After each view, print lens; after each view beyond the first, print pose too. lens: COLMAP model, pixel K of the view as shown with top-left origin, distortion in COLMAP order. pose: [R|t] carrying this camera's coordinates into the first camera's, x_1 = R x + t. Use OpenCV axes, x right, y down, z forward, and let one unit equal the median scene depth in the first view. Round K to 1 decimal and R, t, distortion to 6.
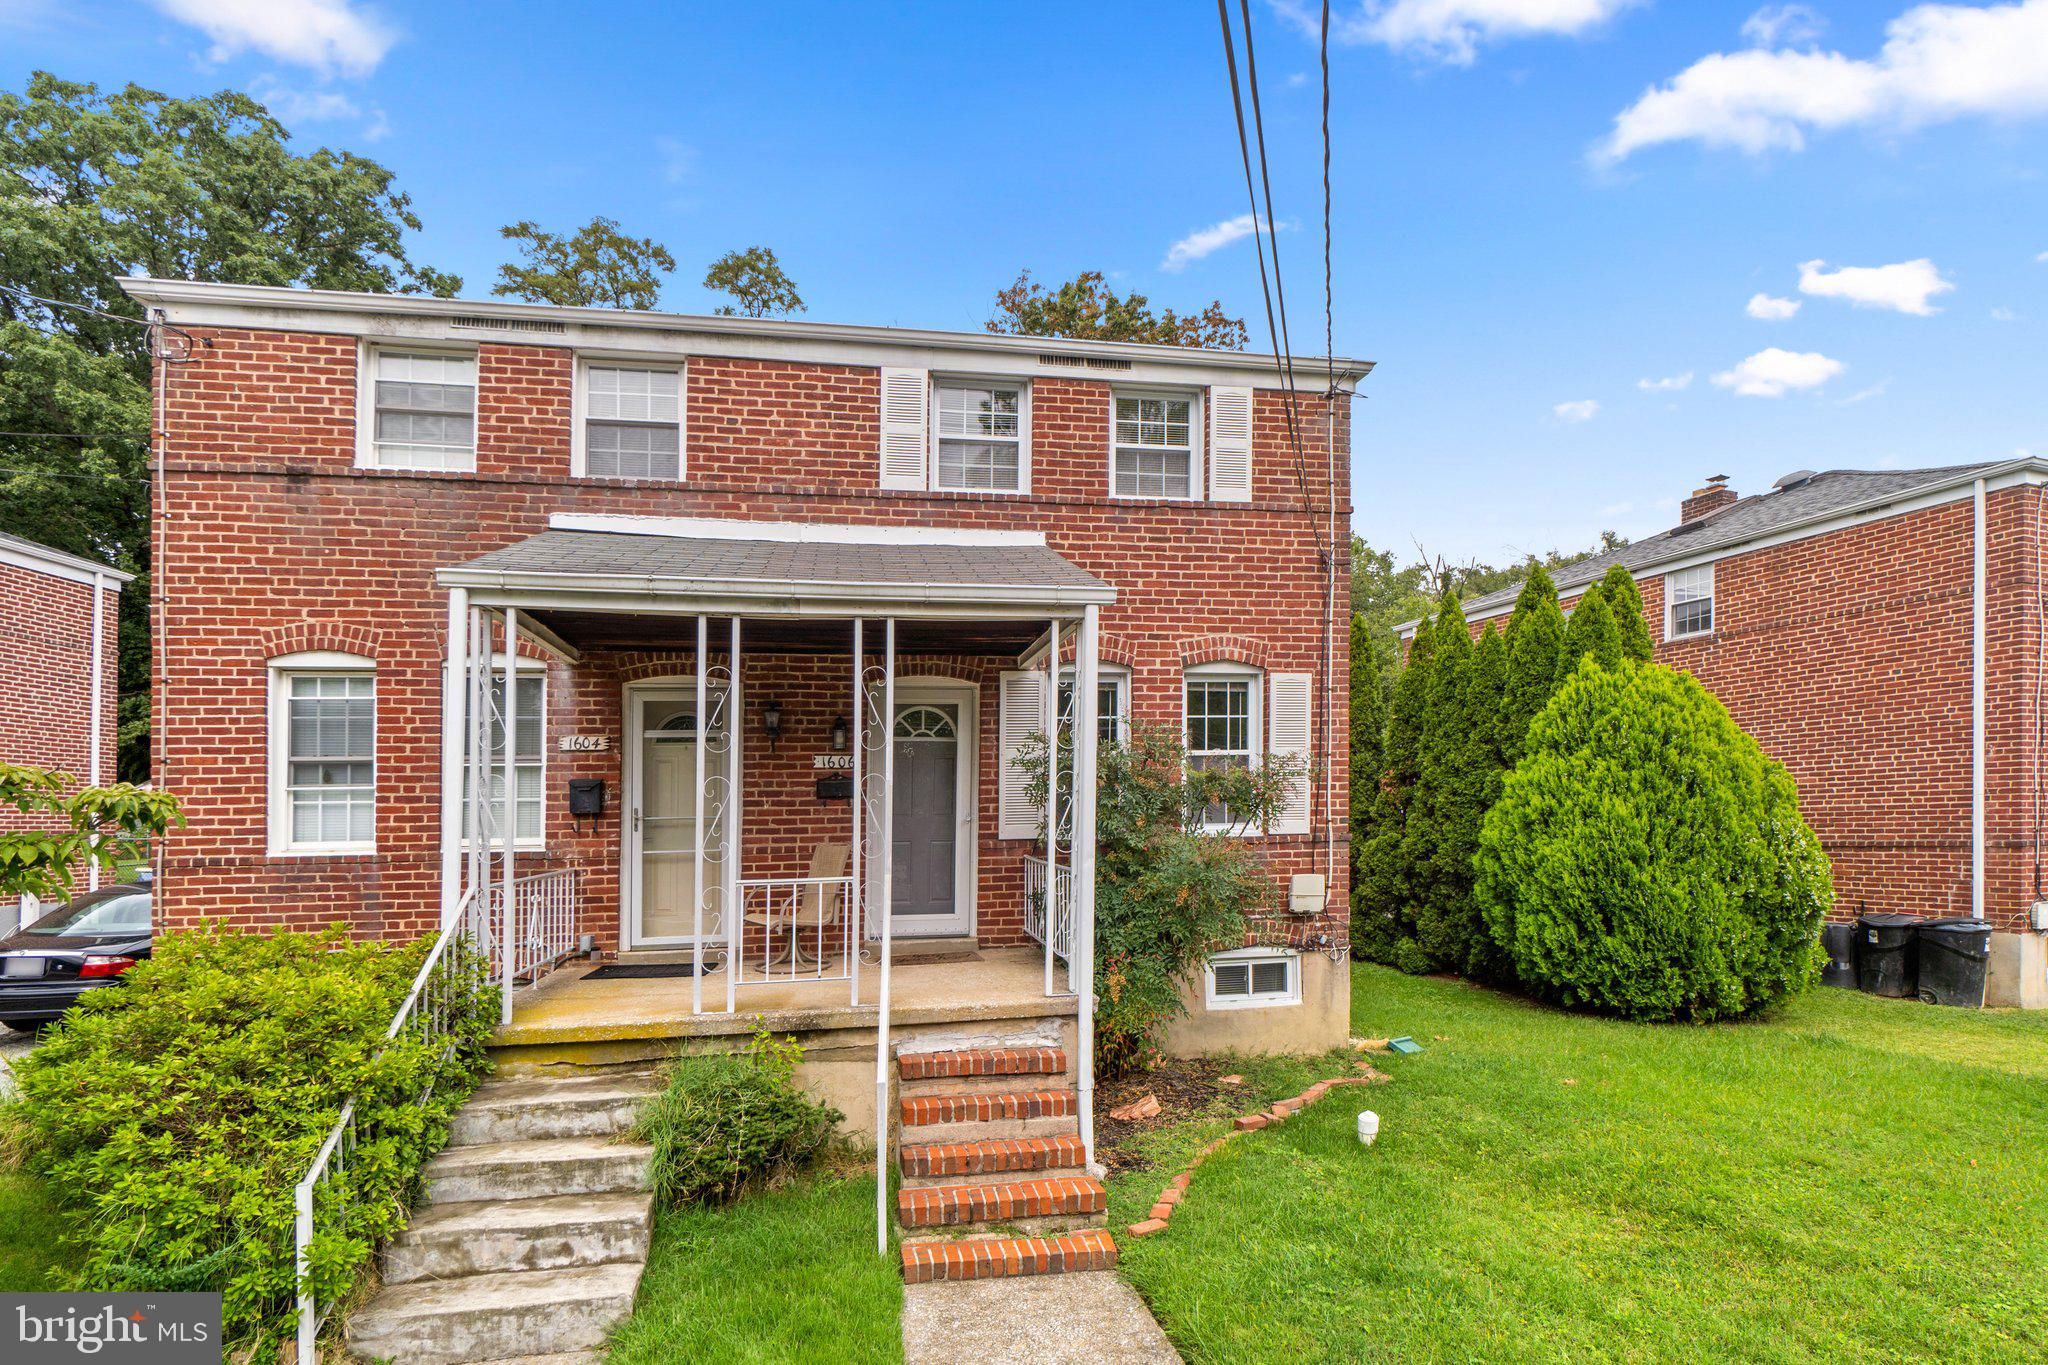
lens RADIAL K [[964.6, 0, 1023.1], [0, 964.6, 775.6], [0, 0, 1]] dist [-0.006394, 0.000957]
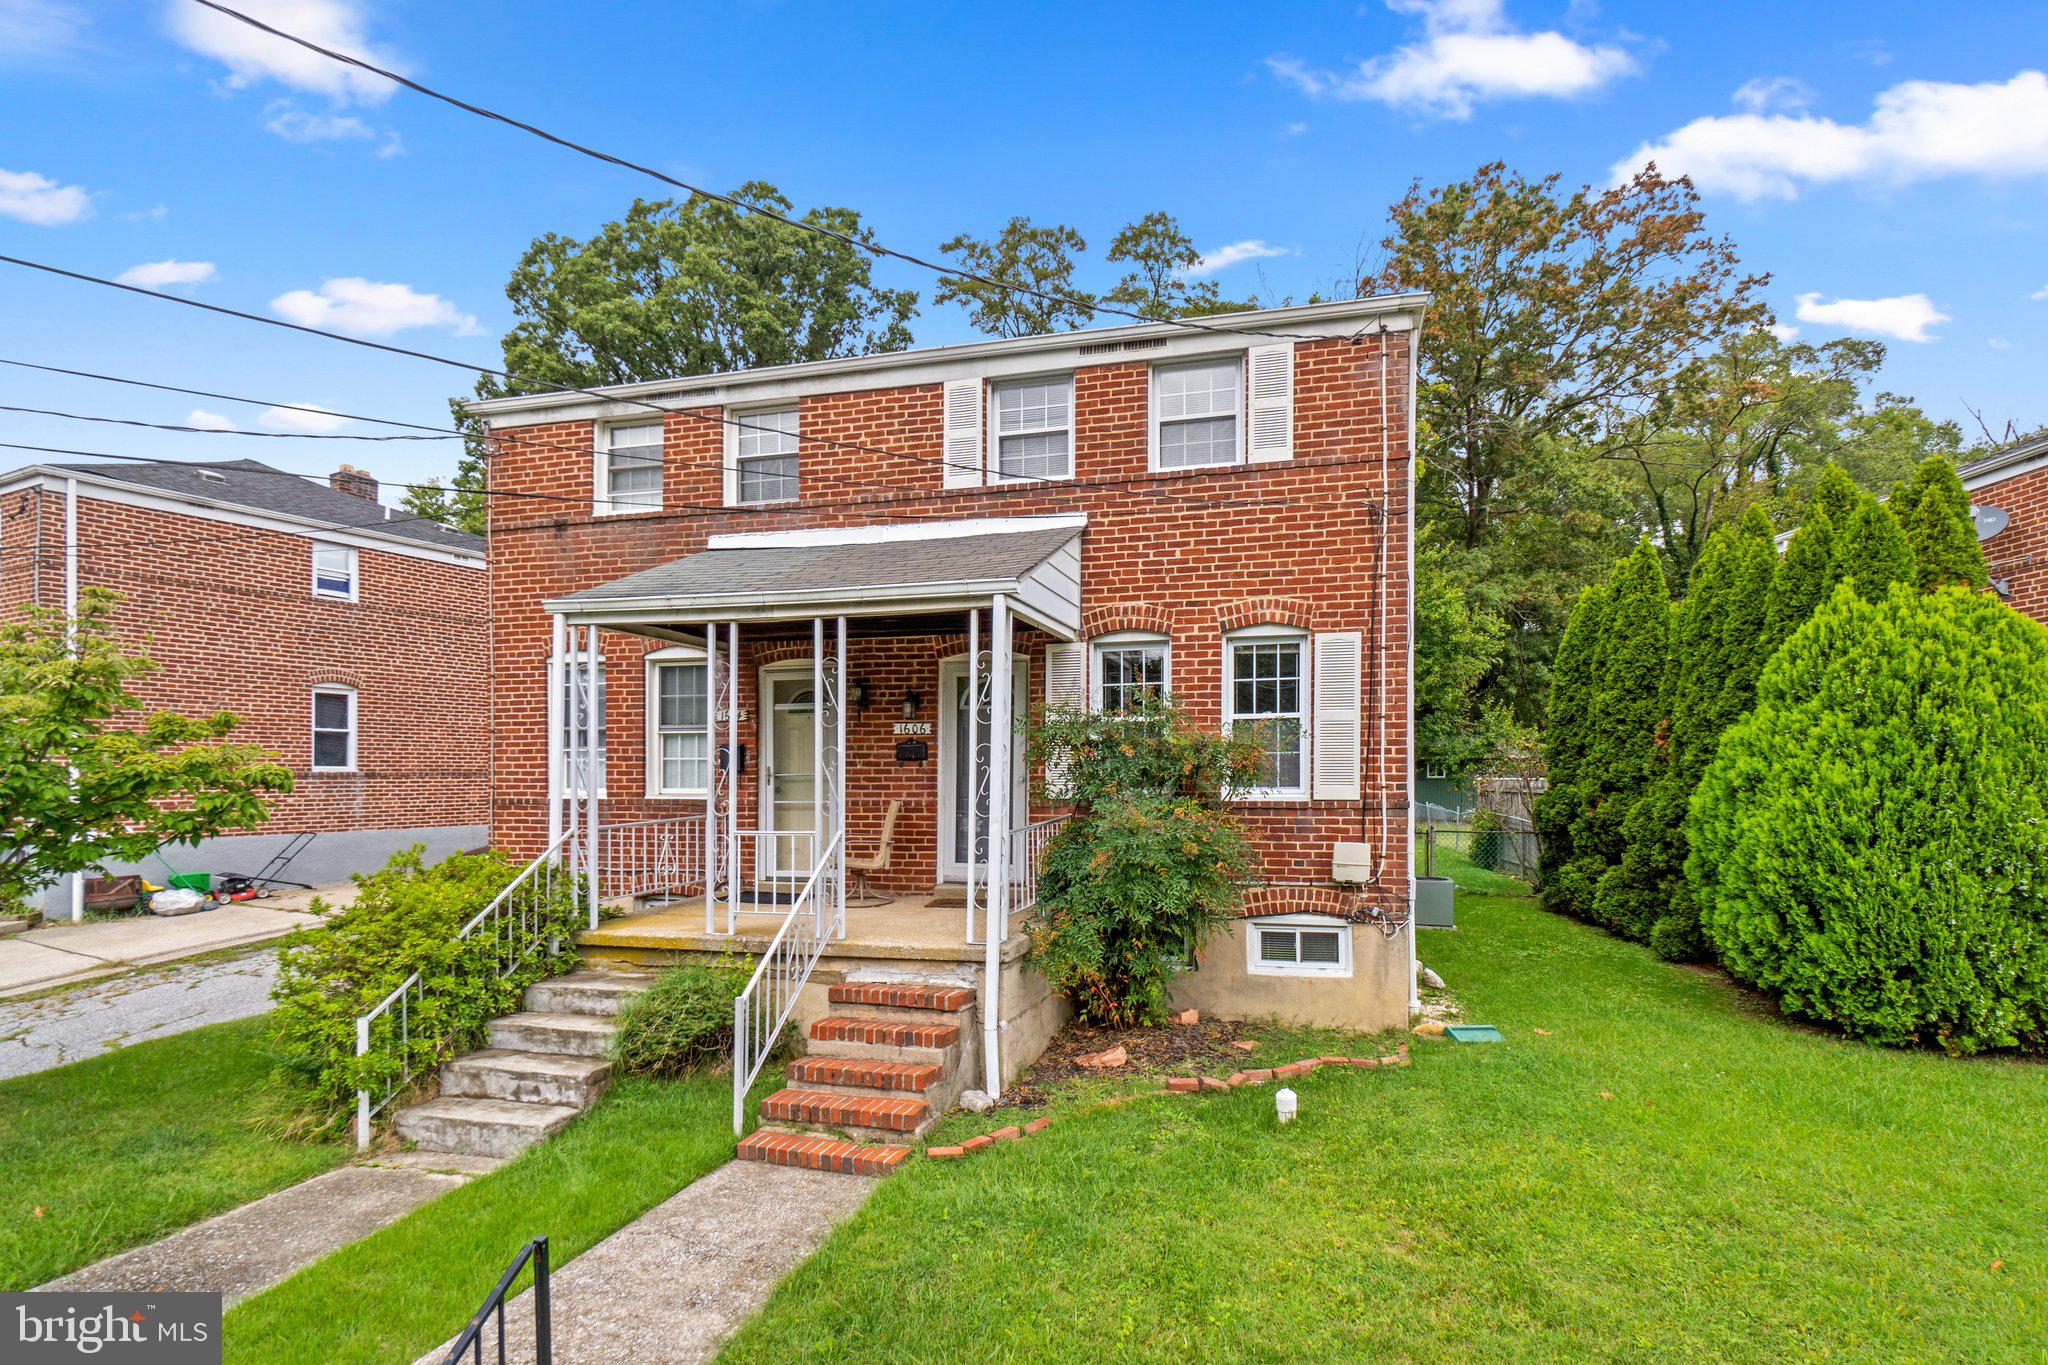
lens RADIAL K [[943.4, 0, 1024.7], [0, 943.4, 722.2], [0, 0, 1]] dist [0.000595, -0.007053]
pose [[0.916608, -0.007593, -0.399715, 0.377310], [0.009516, 0.999951, 0.002828, -0.023044], [0.399674, -0.006396, 0.916635, 0.011442]]
